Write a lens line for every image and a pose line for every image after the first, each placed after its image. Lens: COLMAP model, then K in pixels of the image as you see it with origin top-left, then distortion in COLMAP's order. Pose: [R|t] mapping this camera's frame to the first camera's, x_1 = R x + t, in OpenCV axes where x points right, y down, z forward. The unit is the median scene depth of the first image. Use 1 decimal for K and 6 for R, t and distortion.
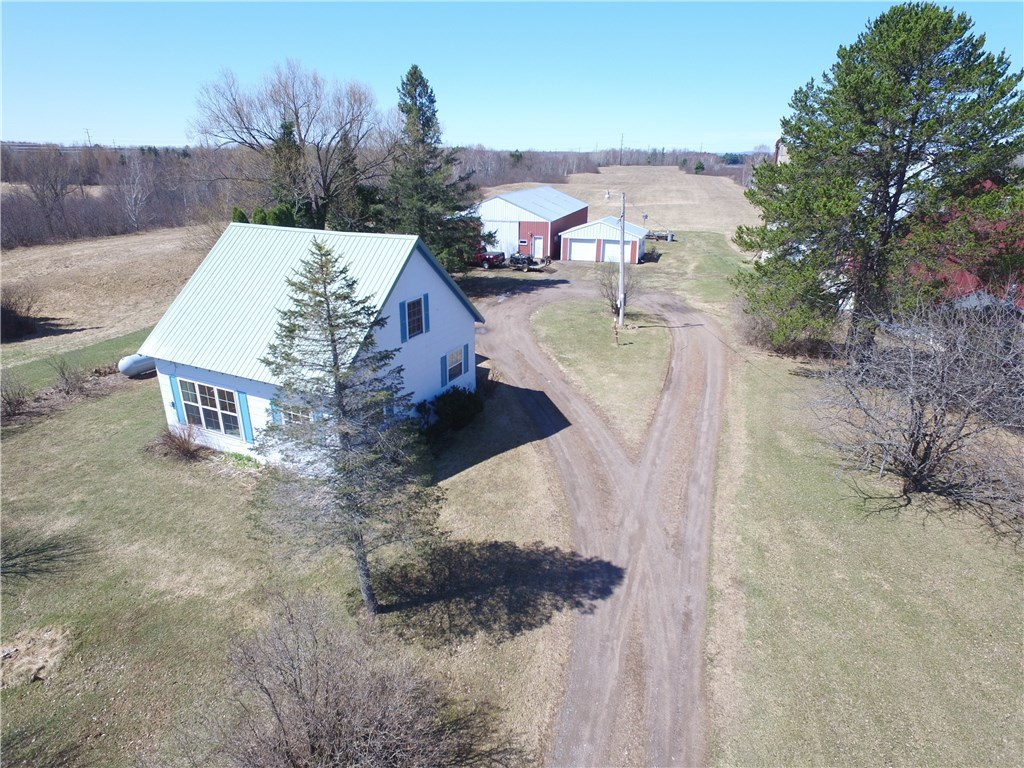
lens RADIAL K [[596.4, 0, 513.7], [0, 596.4, 387.1], [0, 0, 1]] dist [-0.015661, 0.014854]
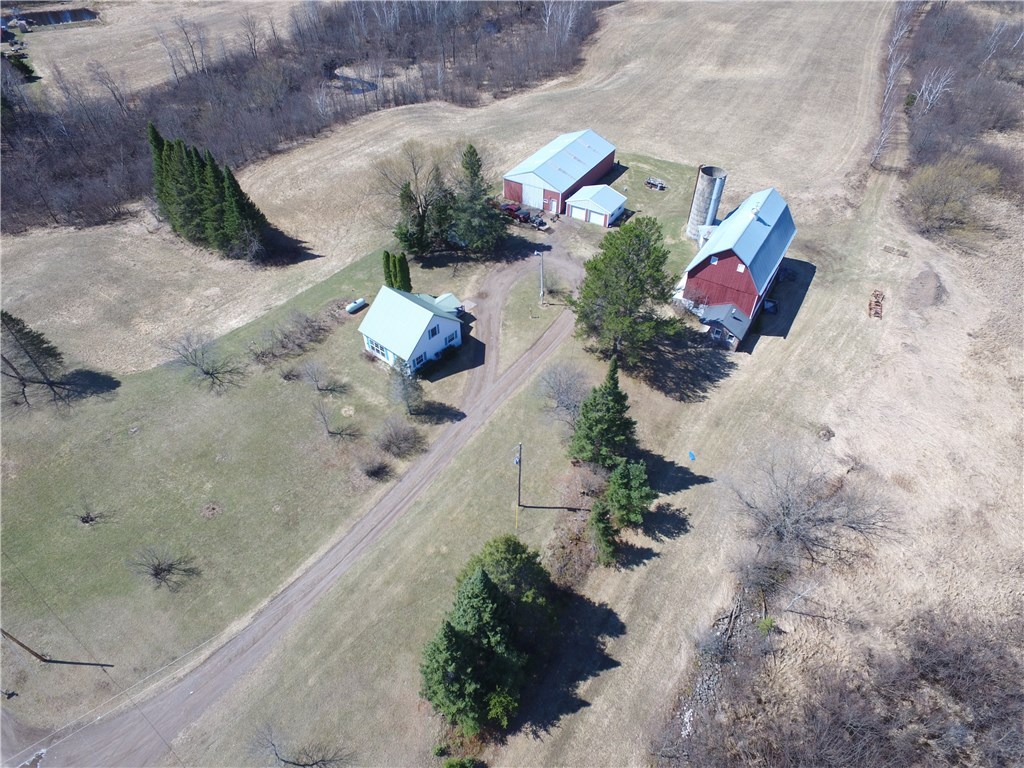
lens RADIAL K [[596.4, 0, 513.2], [0, 596.4, 383.2], [0, 0, 1]] dist [-0.015661, 0.014854]
pose [[0.967277, 0.174054, -0.184607, 0.867867], [-0.091596, 0.918080, 0.385668, -1.099660], [0.236611, -0.356139, 0.903980, -1.887346]]
